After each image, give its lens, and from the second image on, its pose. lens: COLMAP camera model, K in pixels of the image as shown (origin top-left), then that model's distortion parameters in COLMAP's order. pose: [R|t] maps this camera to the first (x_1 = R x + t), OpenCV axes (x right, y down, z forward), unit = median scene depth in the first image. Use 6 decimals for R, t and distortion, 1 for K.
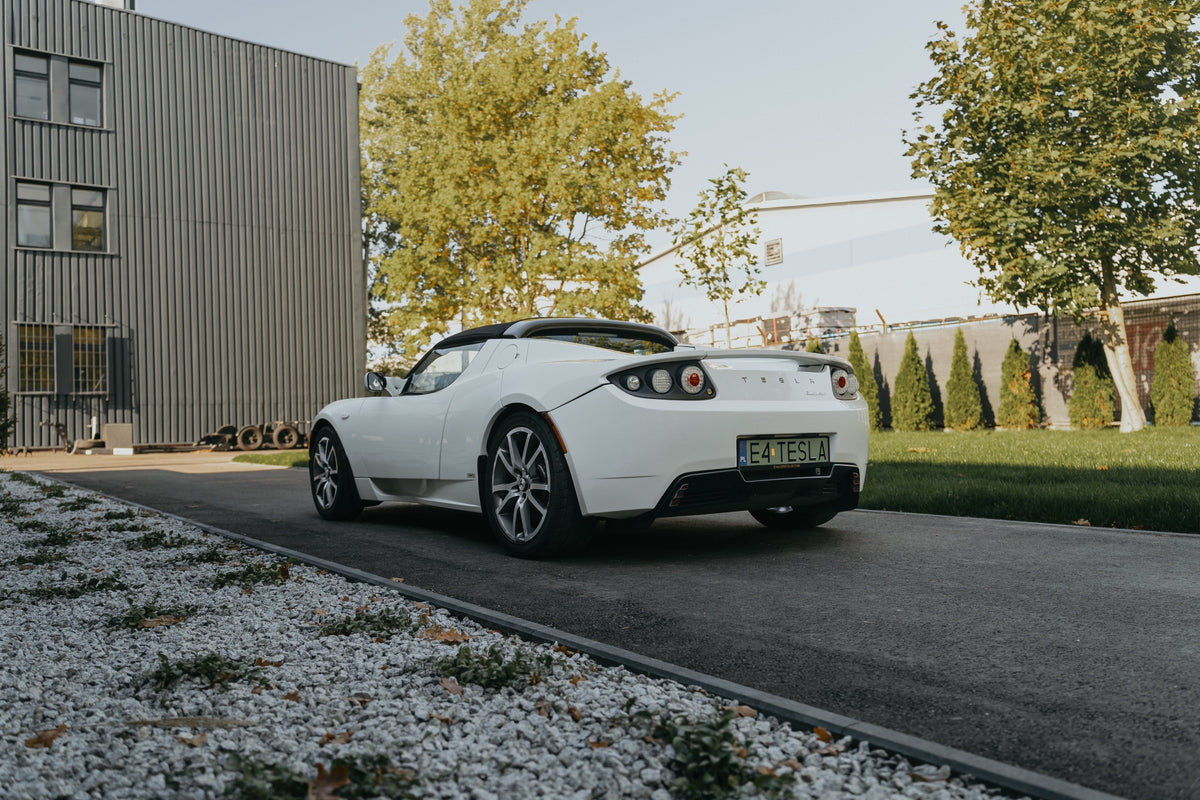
lens RADIAL K [[968.6, 0, 597.2], [0, 968.6, 432.0], [0, 0, 1]] dist [0.002486, 0.001410]
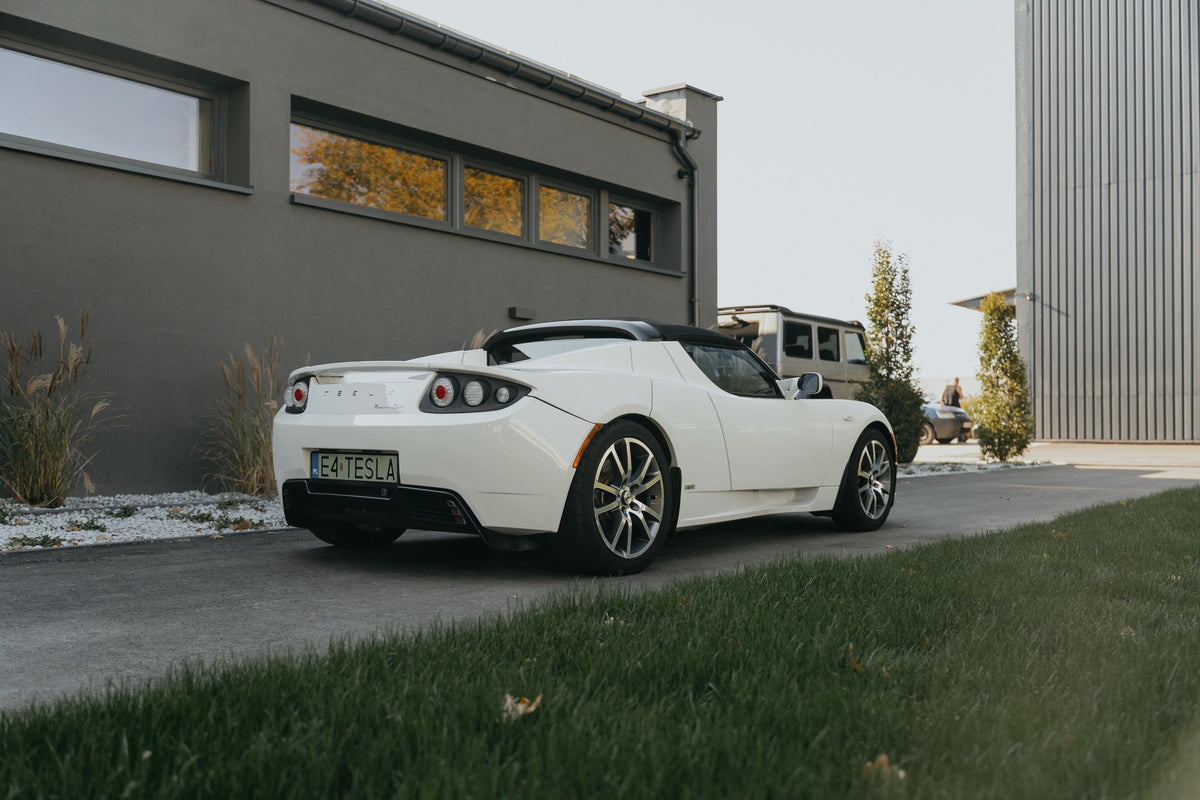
lens RADIAL K [[1097.8, 0, 596.3], [0, 1097.8, 402.8], [0, 0, 1]] dist [0.000534, 0.003051]
pose [[0.285373, 0.001215, -0.958416, 0.344252], [-0.014865, 0.999885, -0.003159, -0.011652], [0.958301, 0.015149, 0.285358, 0.240943]]
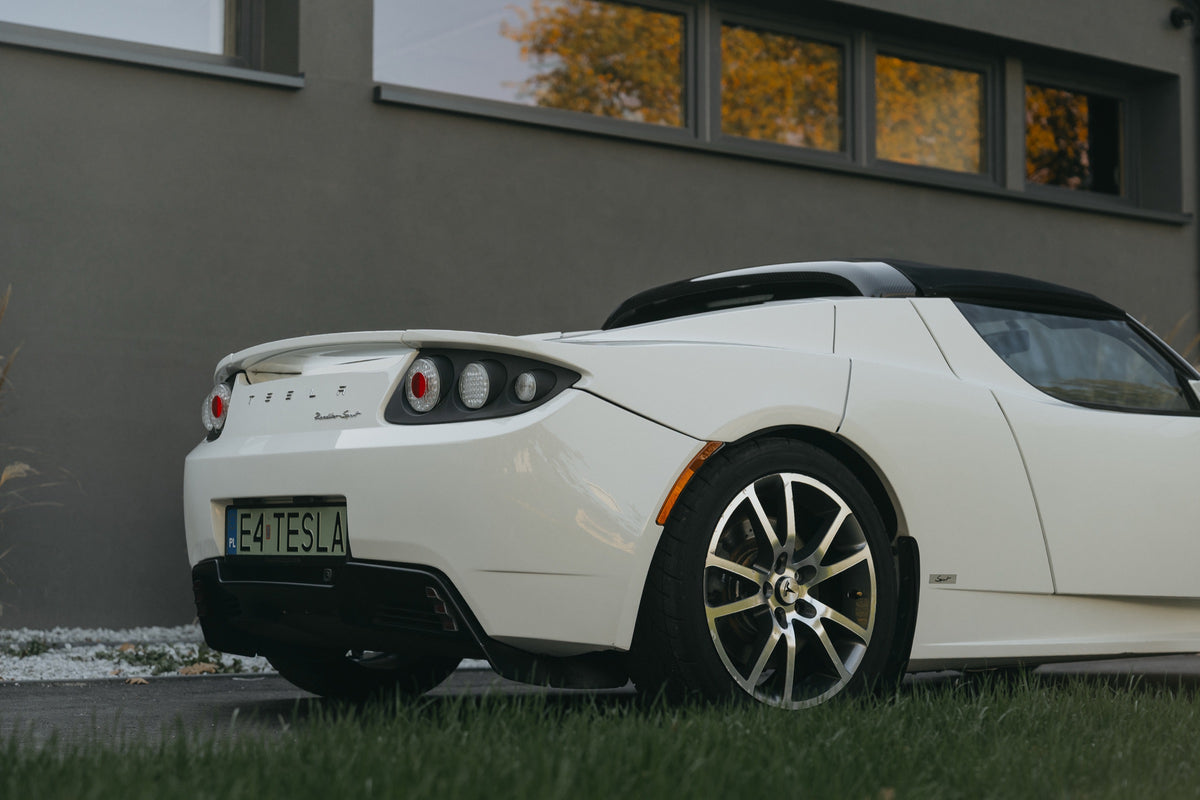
lens RADIAL K [[2145.9, 0, 600.0], [0, 2145.9, 400.0], [0, 0, 1]] dist [-0.011718, -0.051331]
pose [[0.039578, -0.053538, -0.997781, 0.356891], [-0.011754, 0.998470, -0.054041, 0.002553], [0.999147, 0.013867, 0.038888, 0.294729]]
